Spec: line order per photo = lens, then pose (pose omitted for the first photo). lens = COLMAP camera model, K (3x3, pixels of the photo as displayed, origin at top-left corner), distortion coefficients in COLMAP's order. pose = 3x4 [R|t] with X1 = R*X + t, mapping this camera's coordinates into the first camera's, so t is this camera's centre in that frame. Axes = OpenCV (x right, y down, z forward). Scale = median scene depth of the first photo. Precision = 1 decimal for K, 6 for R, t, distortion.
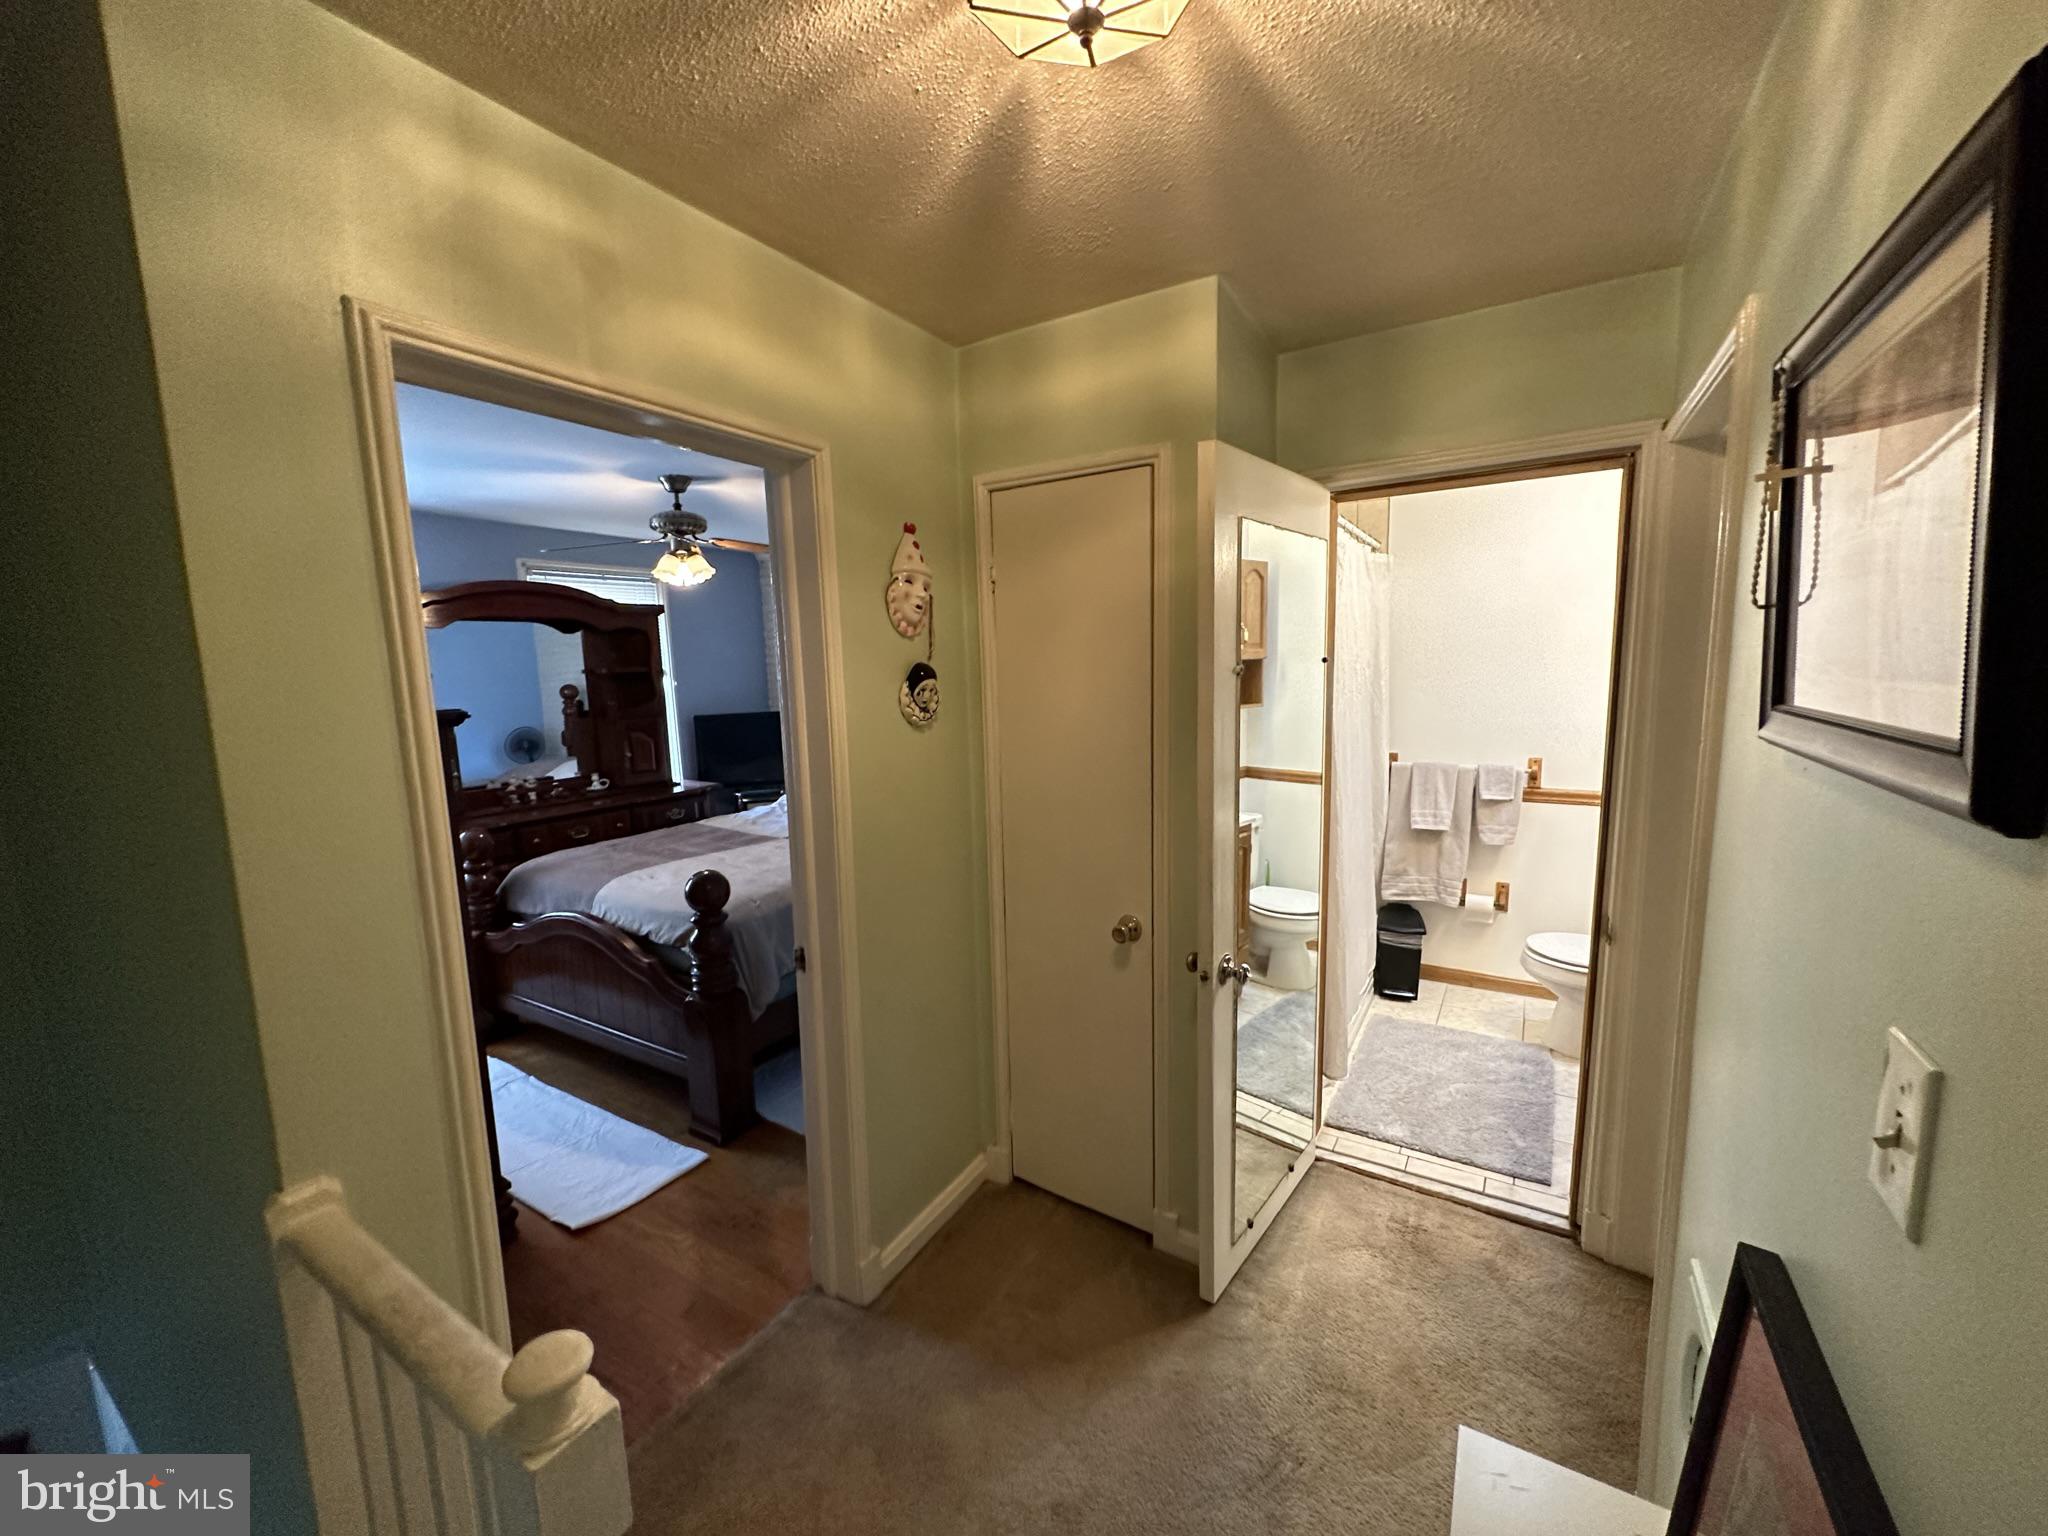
lens RADIAL K [[840.2, 0, 1046.2], [0, 840.2, 777.4], [0, 0, 1]] dist [-0.000881, 0.000099]
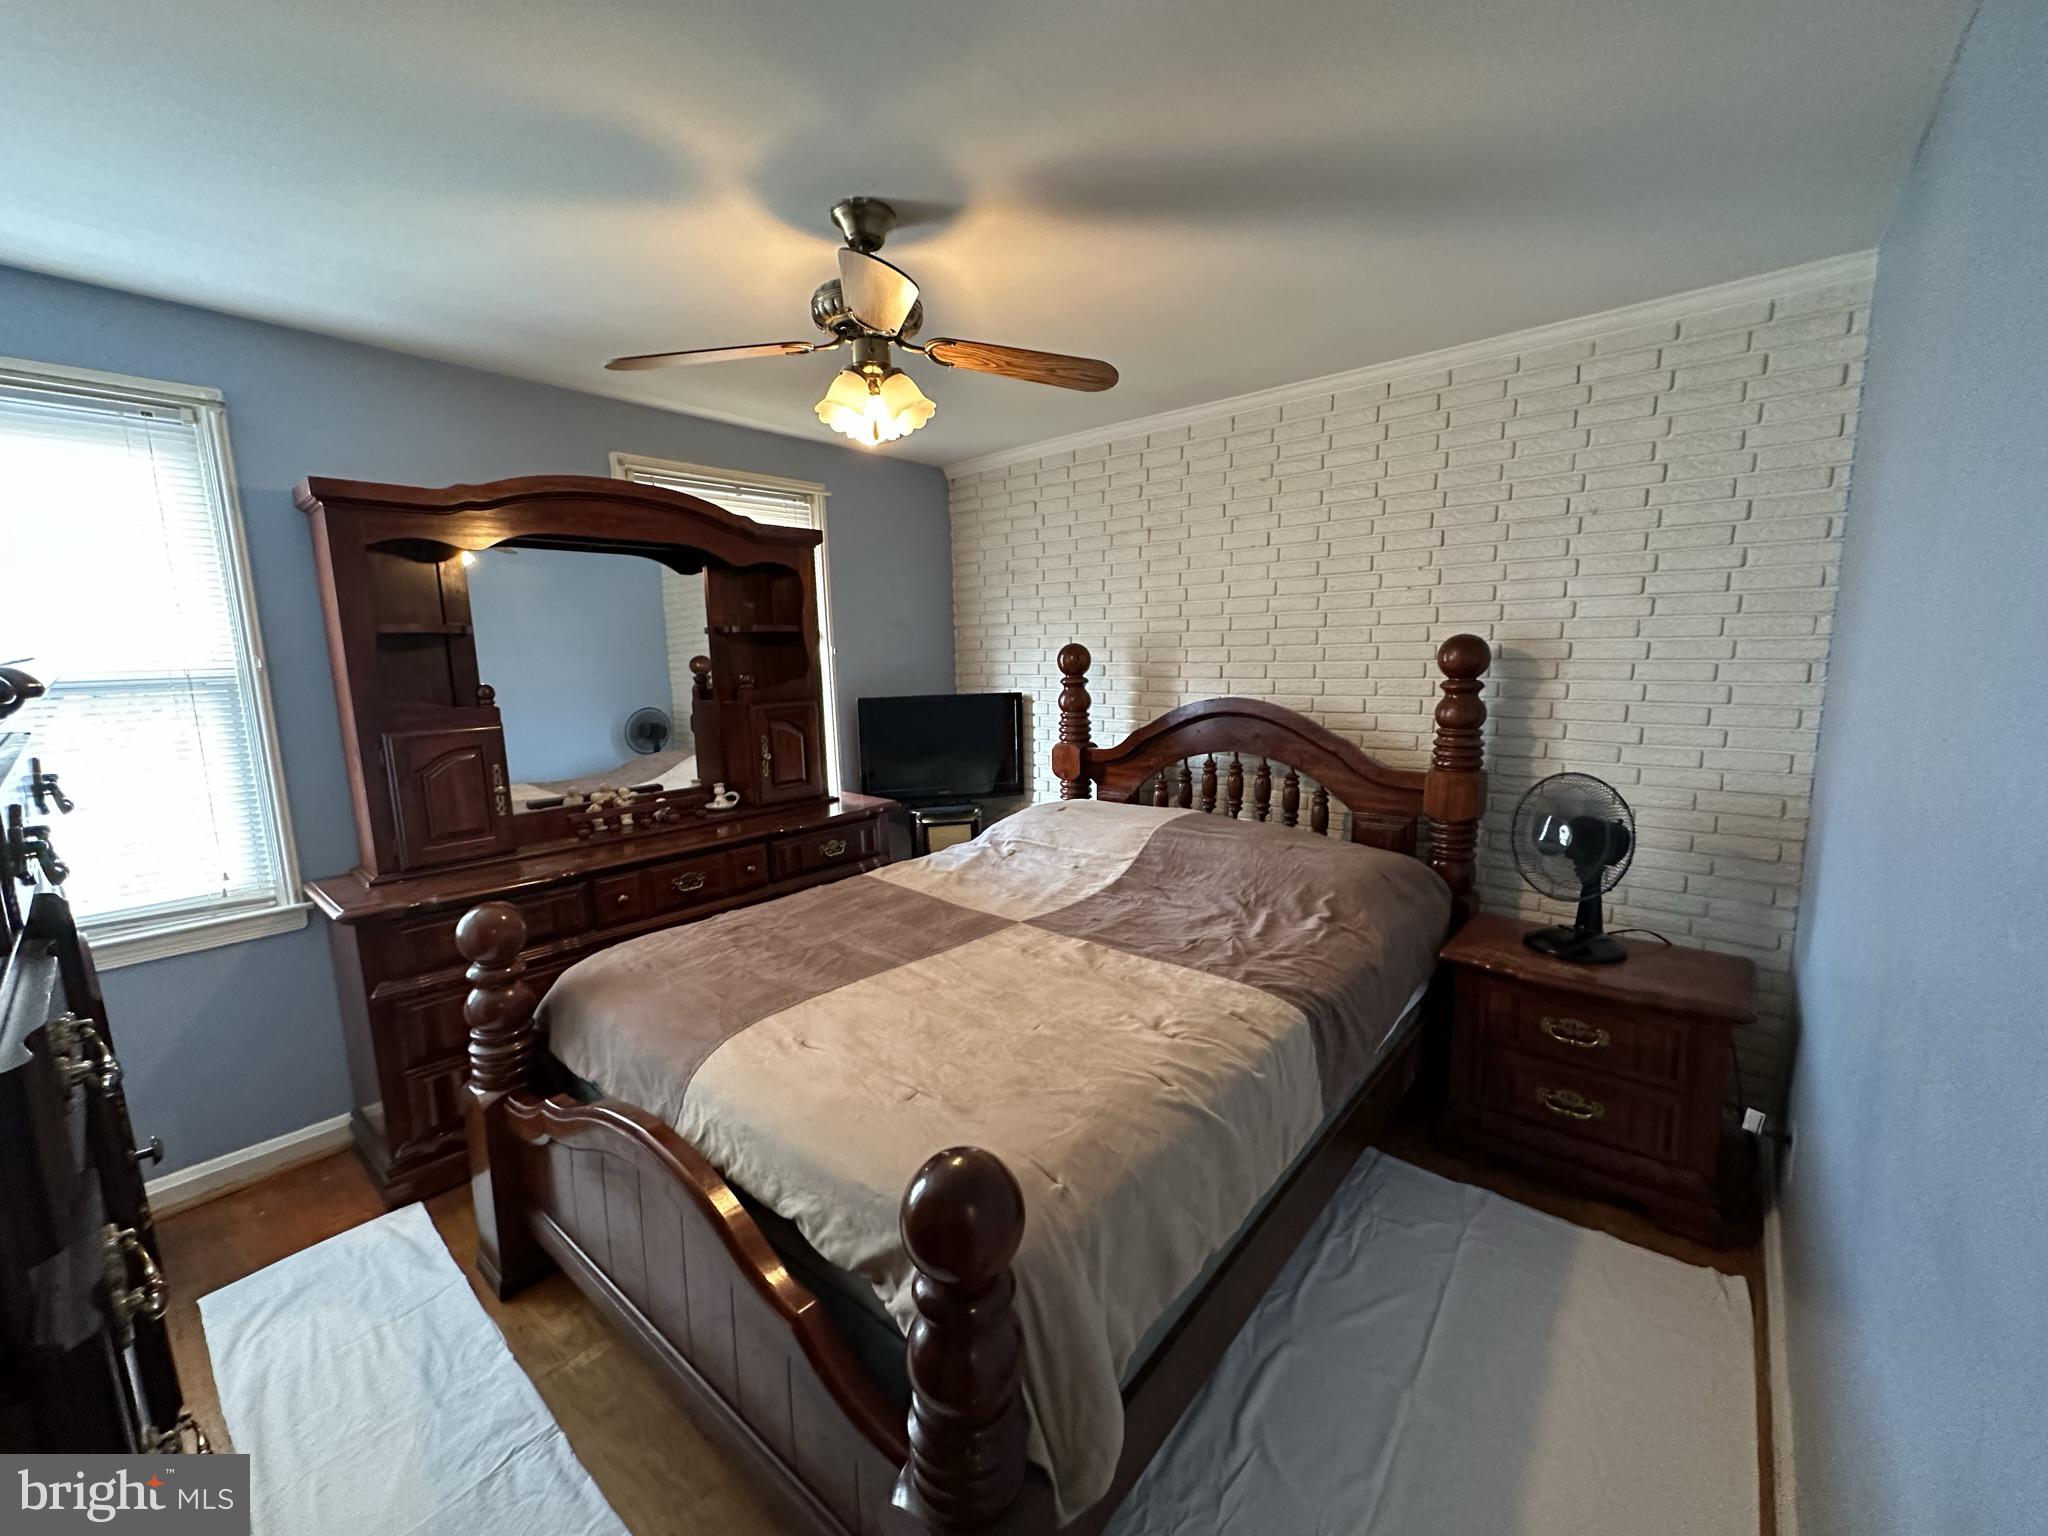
lens RADIAL K [[818.5, 0, 1022.2], [0, 818.5, 773.0], [0, 0, 1]] dist [-0.002118, 0.000736]
pose [[0.986133, 0.029364, -0.163337, -0.198020], [-0.026884, 0.999488, 0.017375, -0.030598], [0.163764, -0.012743, 0.986417, 0.405984]]
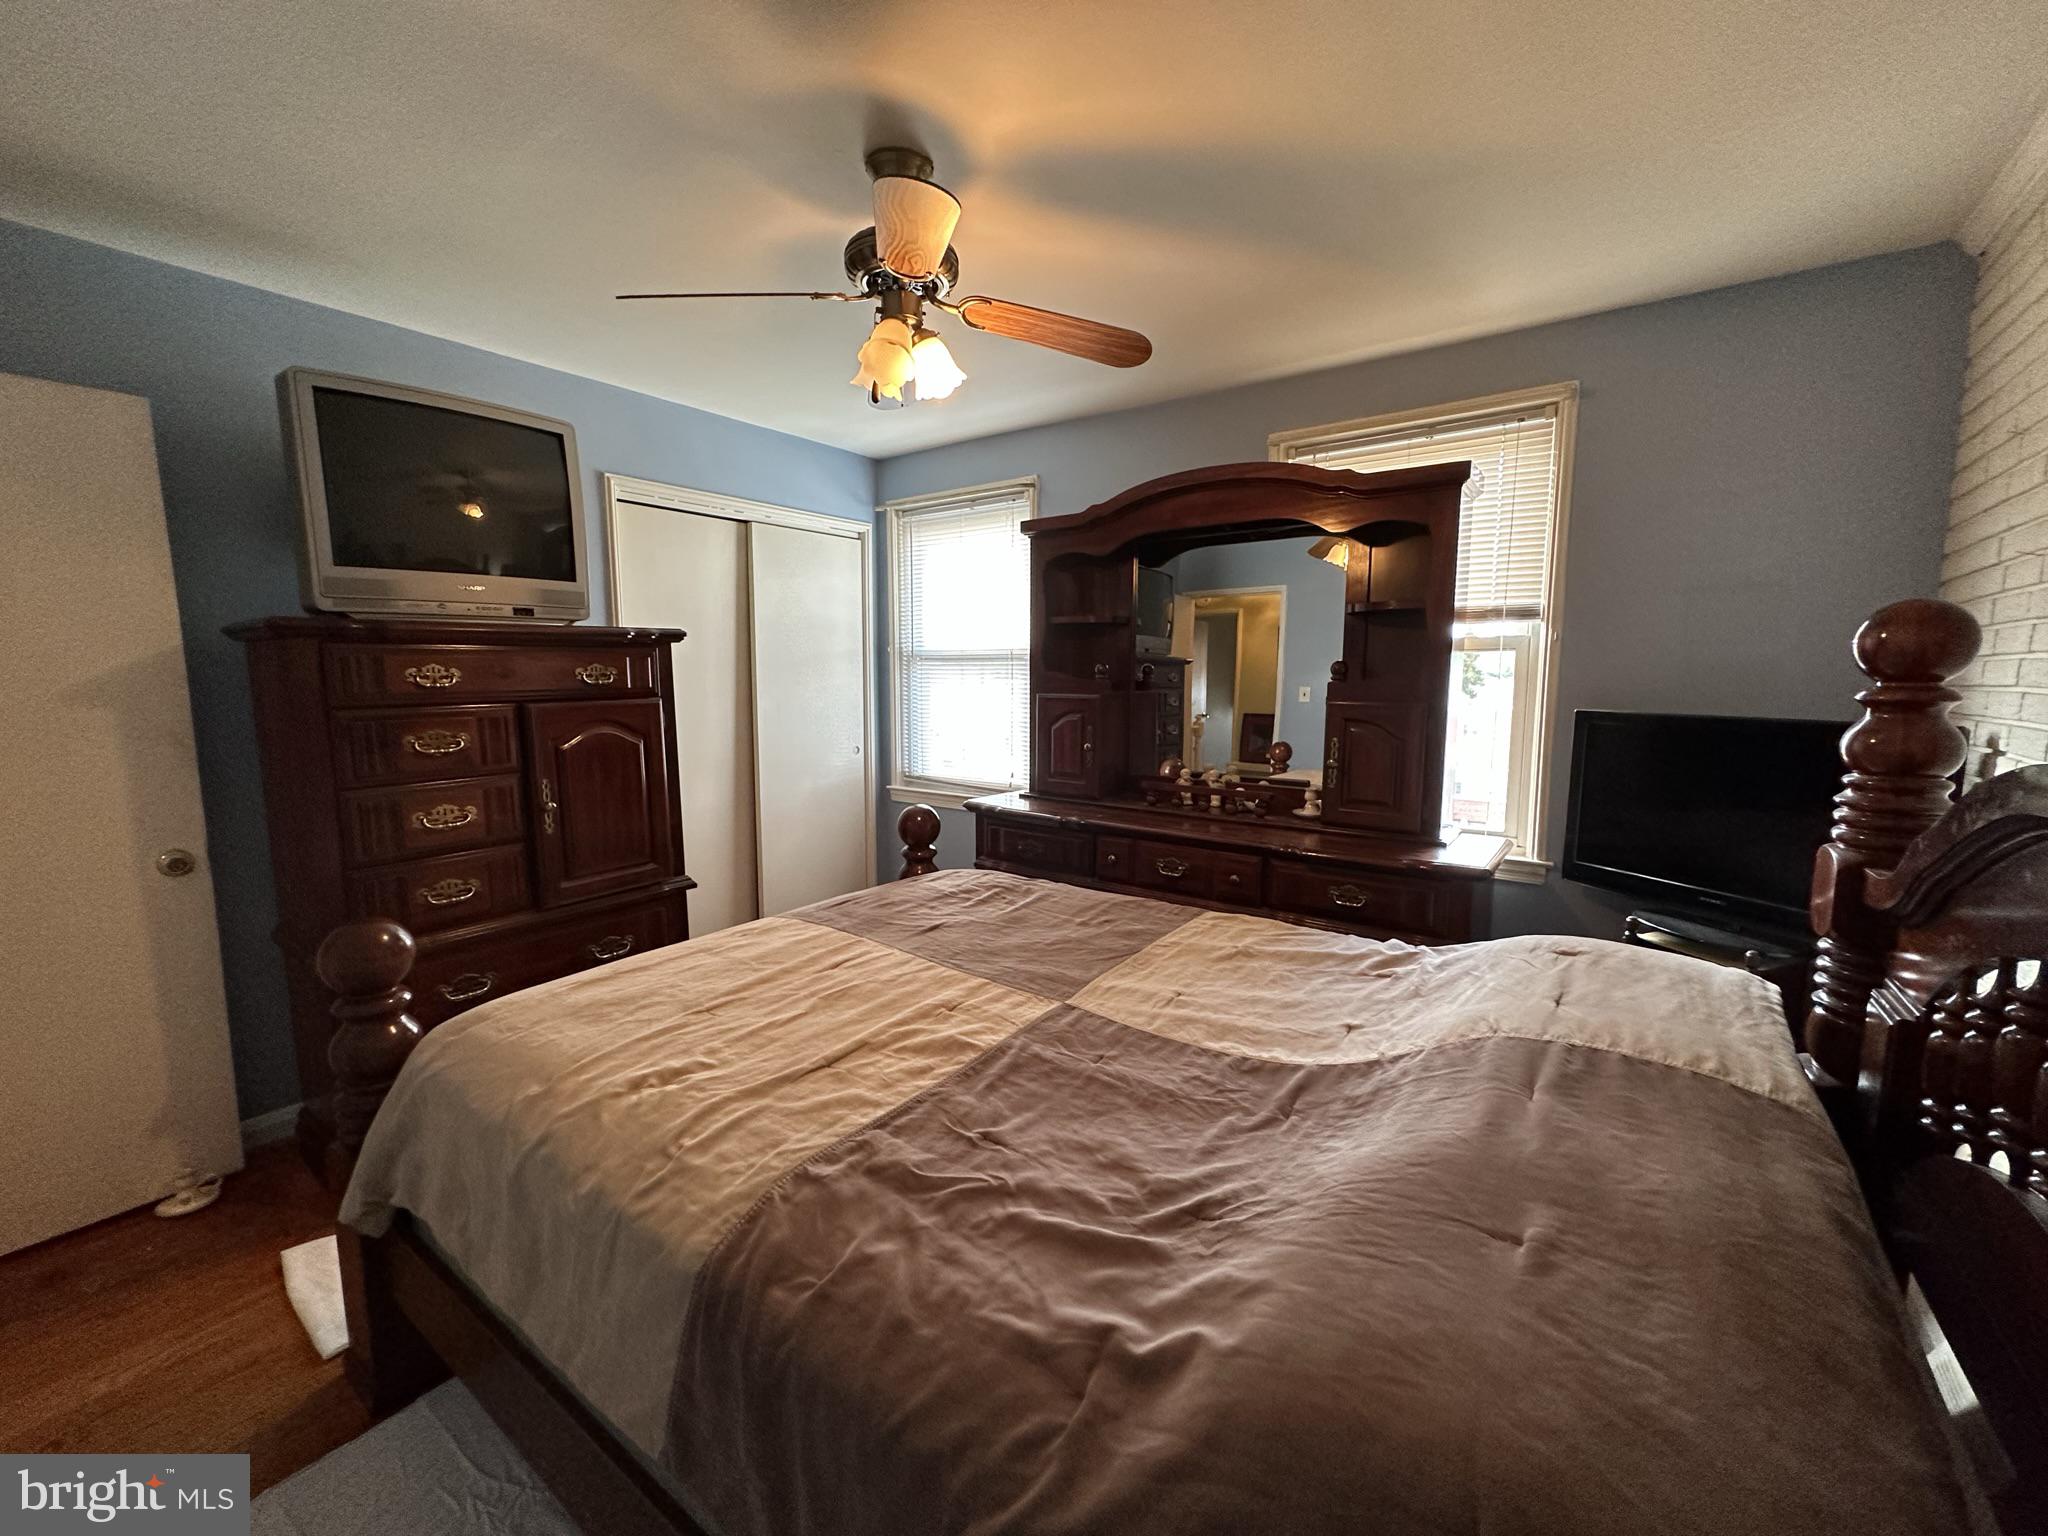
lens RADIAL K [[818.5, 0, 1022.2], [0, 818.5, 773.0], [0, 0, 1]] dist [-0.002118, 0.000736]
pose [[-0.115435, 0.148478, -0.982155, 0.042174], [-0.129555, 0.978069, 0.163087, -0.081240], [0.984830, 0.146069, -0.093667, 0.864258]]
